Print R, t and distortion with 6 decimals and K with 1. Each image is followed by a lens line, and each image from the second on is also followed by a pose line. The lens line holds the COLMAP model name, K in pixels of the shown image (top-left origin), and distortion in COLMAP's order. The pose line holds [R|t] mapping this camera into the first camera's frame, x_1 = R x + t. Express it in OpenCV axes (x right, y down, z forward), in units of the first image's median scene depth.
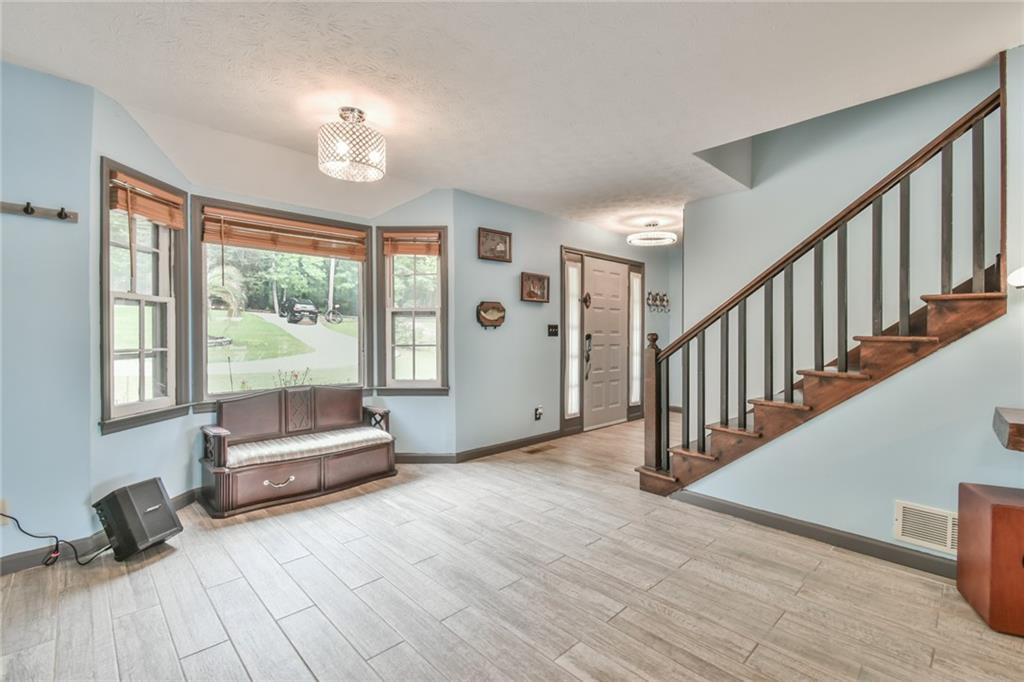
lens RADIAL K [[460.3, 0, 510.4], [0, 460.3, 338.9], [0, 0, 1]] dist [0.001522, -0.000928]
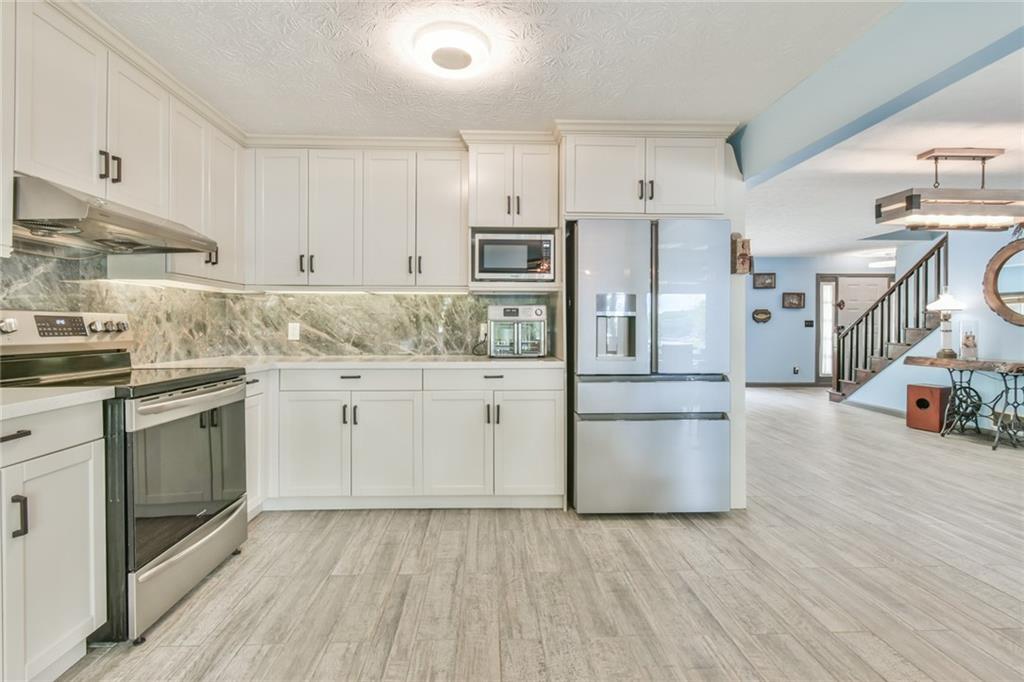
lens RADIAL K [[460.3, 0, 499.8], [0, 460.3, 328.2], [0, 0, 1]] dist [0.001522, -0.000928]
pose [[0.742817, 0.006107, -0.669467, 0.402777], [-0.007126, 0.999974, 0.001215, 0.004745], [0.669457, 0.003868, 0.742841, -1.101936]]
